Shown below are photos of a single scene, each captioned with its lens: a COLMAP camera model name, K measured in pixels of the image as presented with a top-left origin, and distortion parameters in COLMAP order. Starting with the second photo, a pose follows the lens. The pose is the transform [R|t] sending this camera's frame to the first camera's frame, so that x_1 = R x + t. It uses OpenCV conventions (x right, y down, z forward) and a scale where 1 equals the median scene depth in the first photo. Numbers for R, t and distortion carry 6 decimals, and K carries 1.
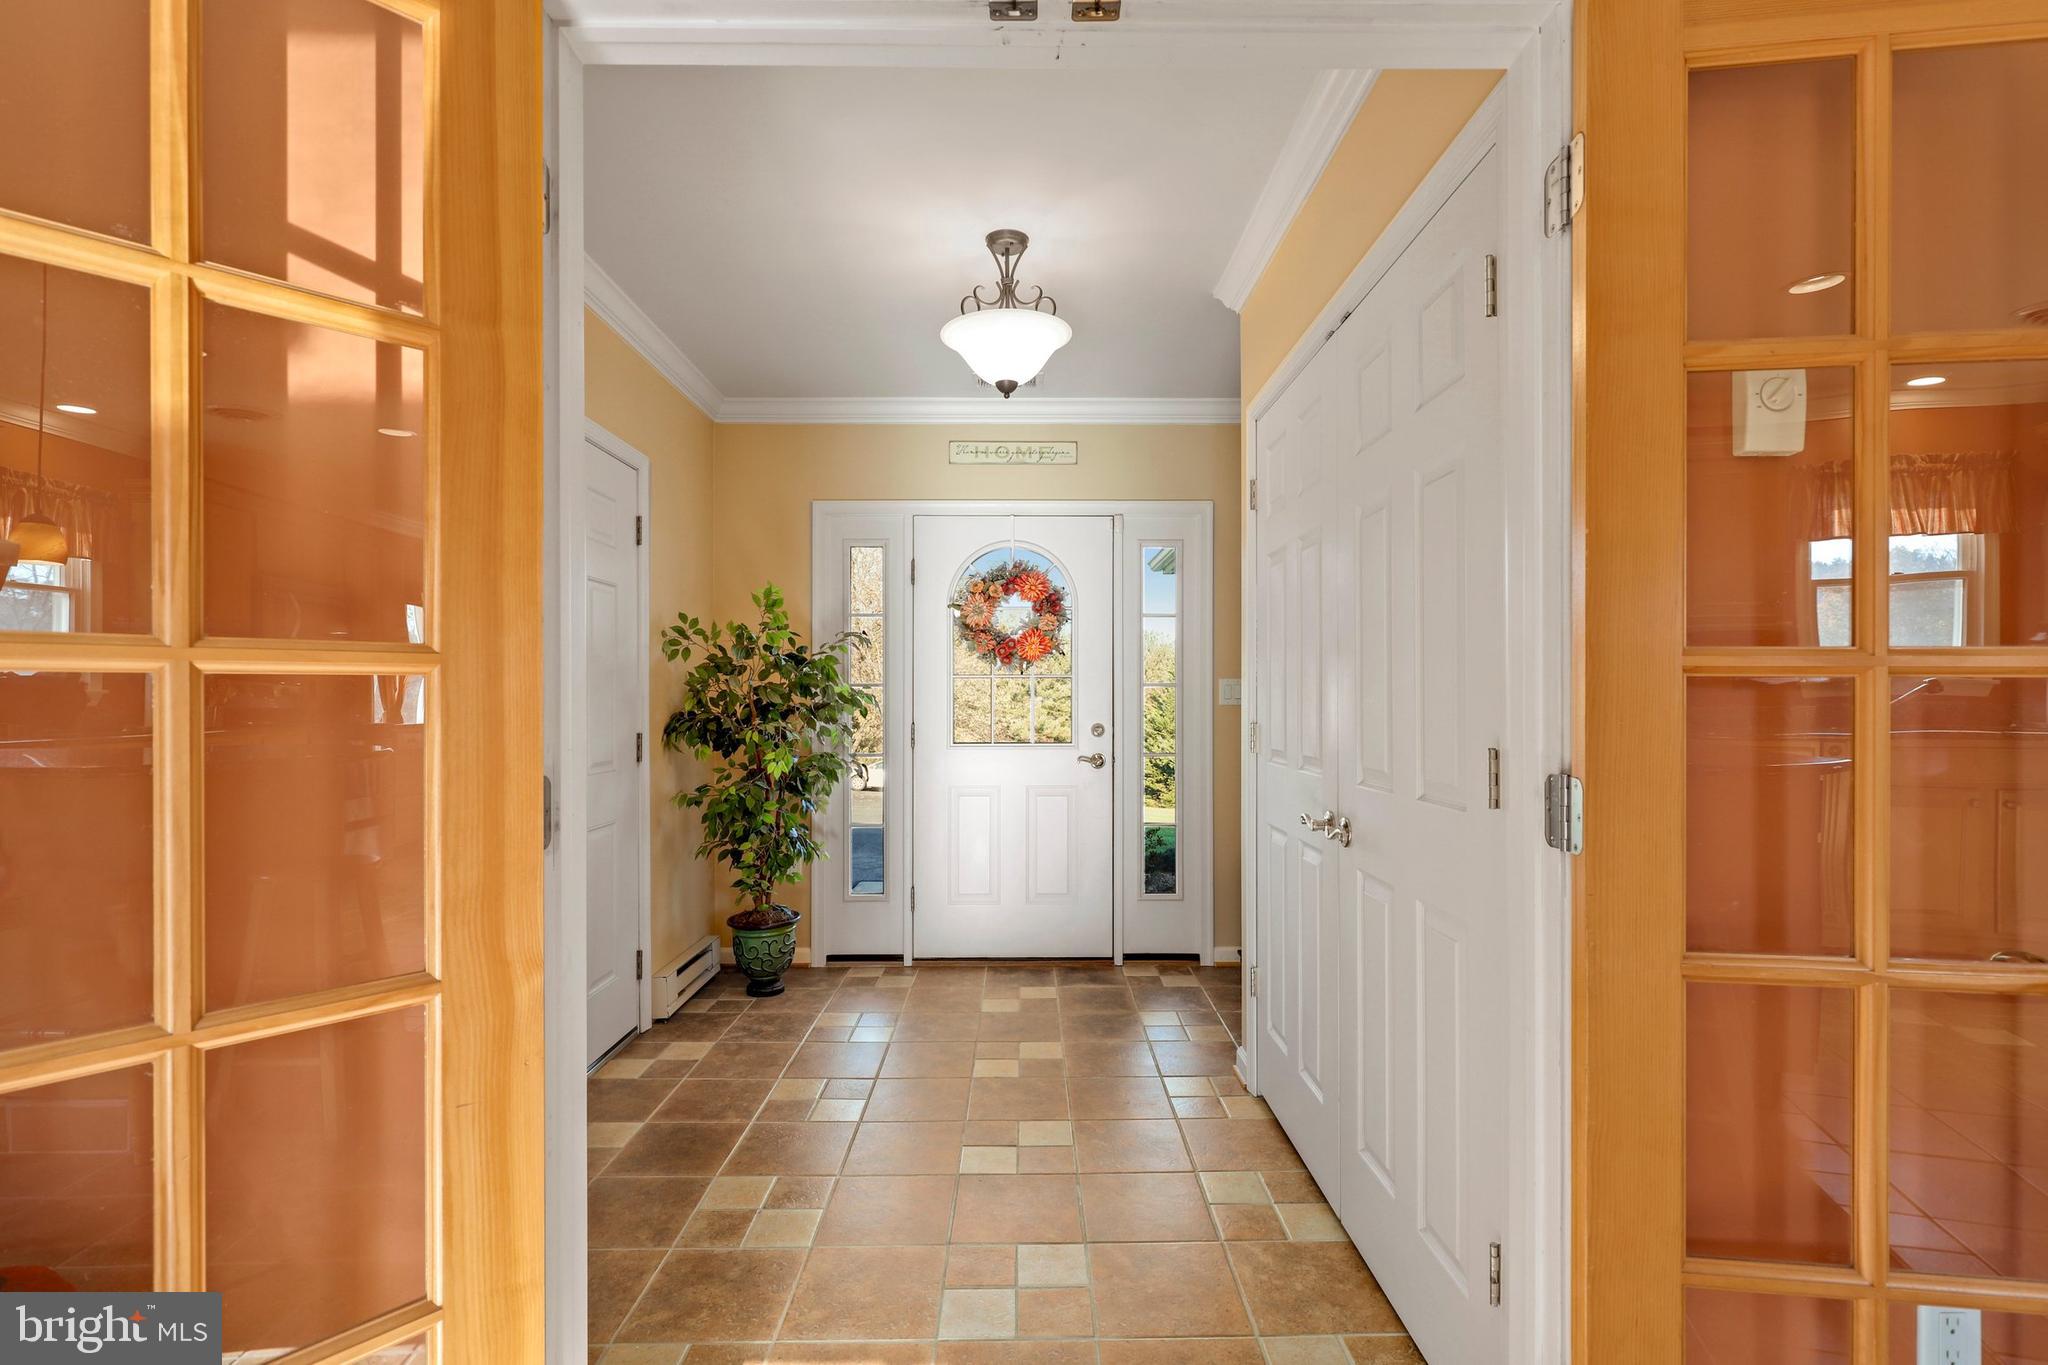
lens RADIAL K [[923.1, 0, 1037.5], [0, 923.1, 701.0], [0, 0, 1]] dist [0.000019, 0.000891]
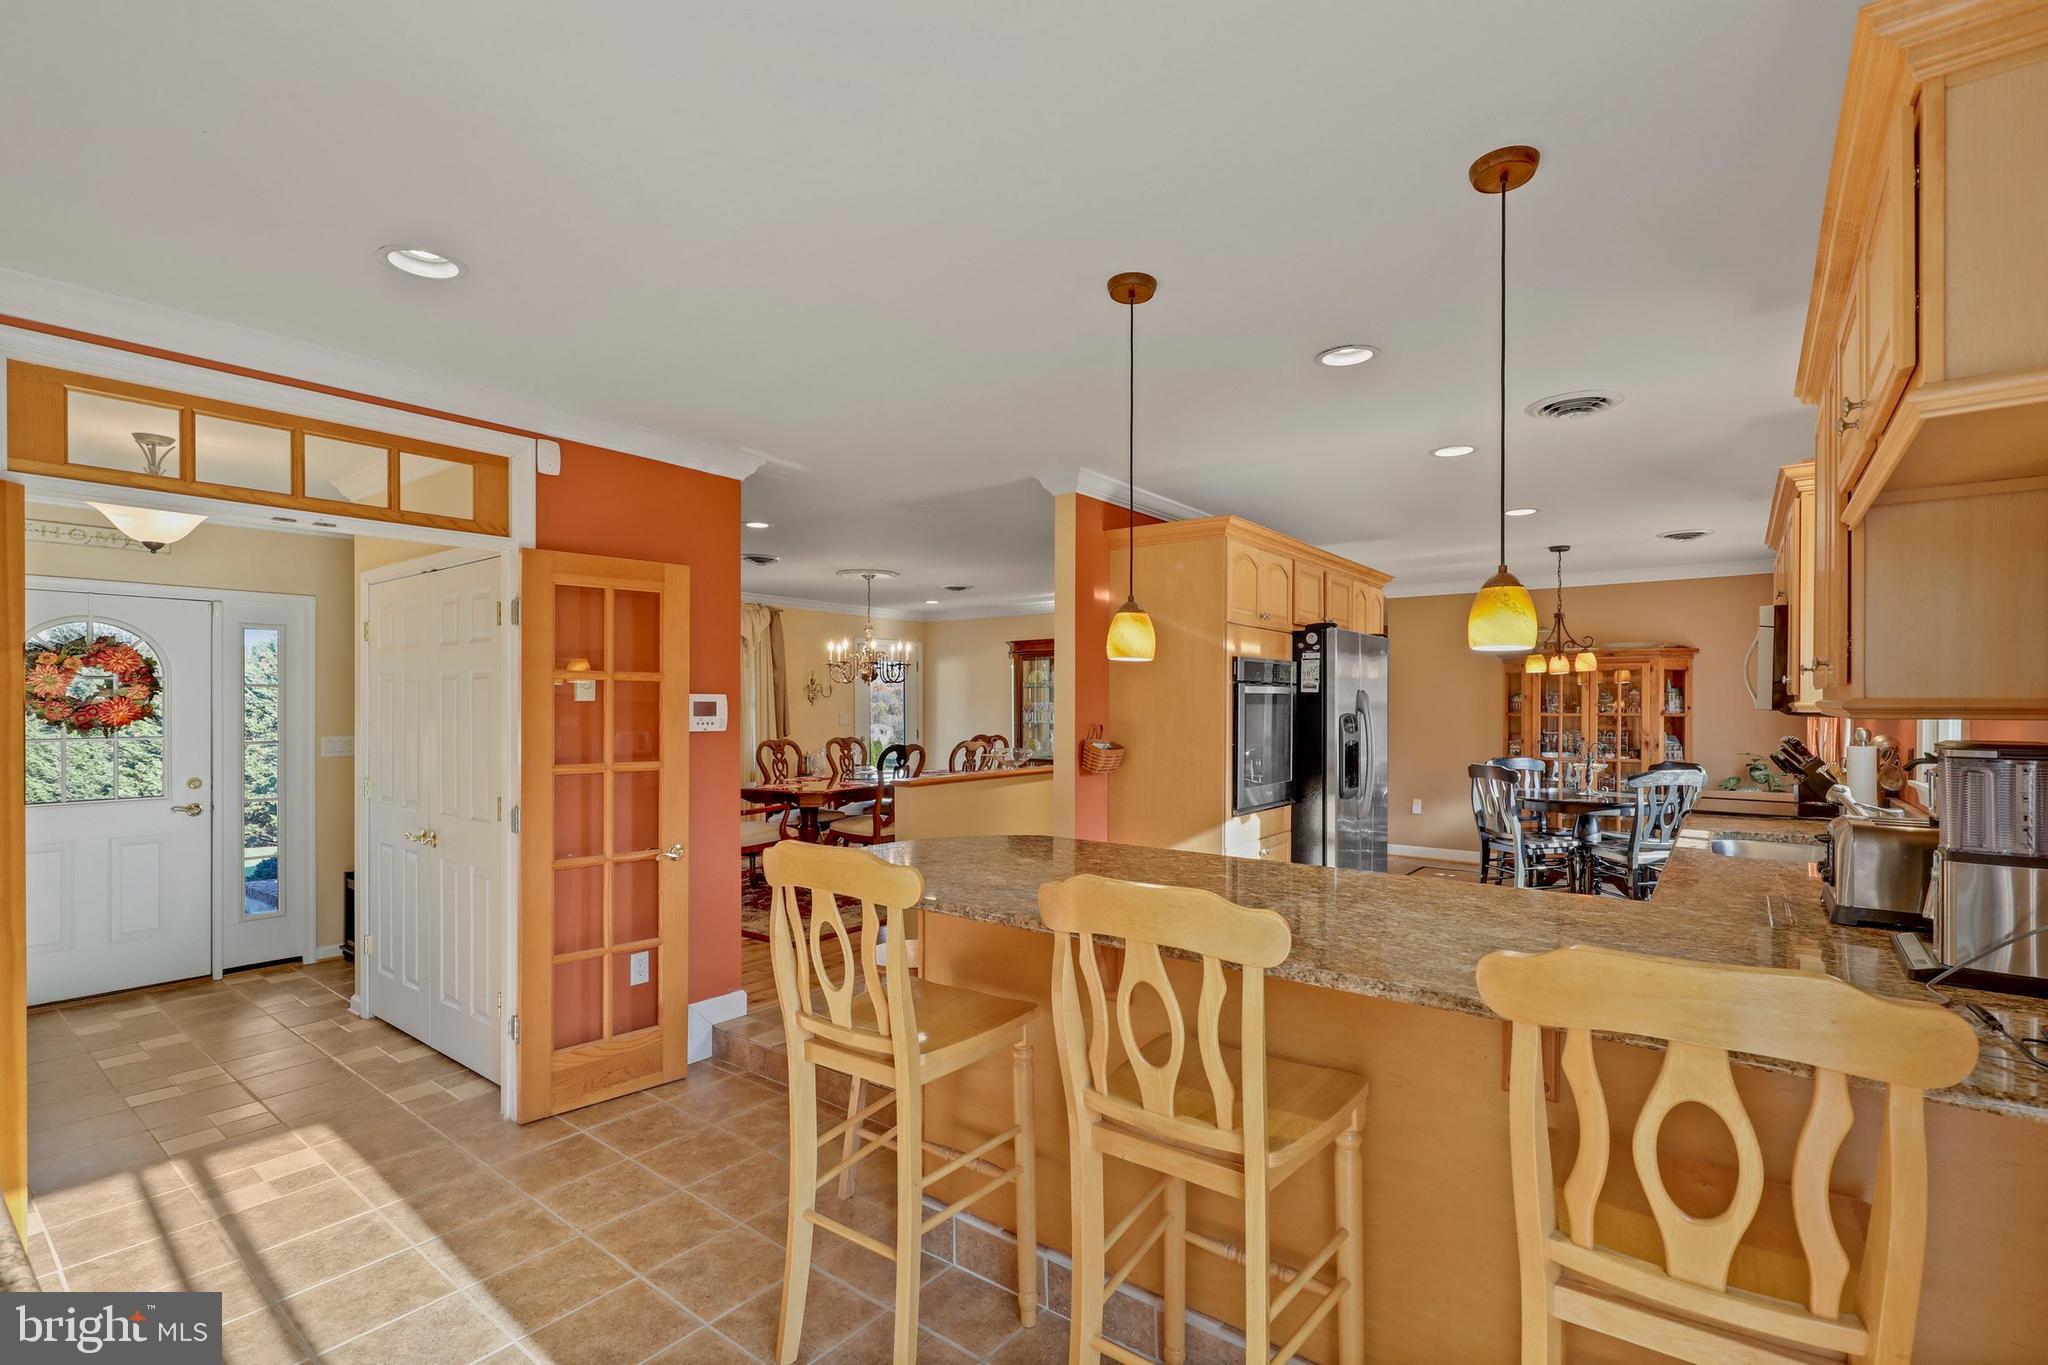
lens RADIAL K [[923.1, 0, 1037.5], [0, 923.1, 701.0], [0, 0, 1]] dist [0.000019, 0.000891]
pose [[0.621727, 0.003009, 0.783228, -0.206733], [0.002305, 0.999981, -0.005671, -0.070508], [-0.783231, 0.005331, 0.621708, -0.625061]]
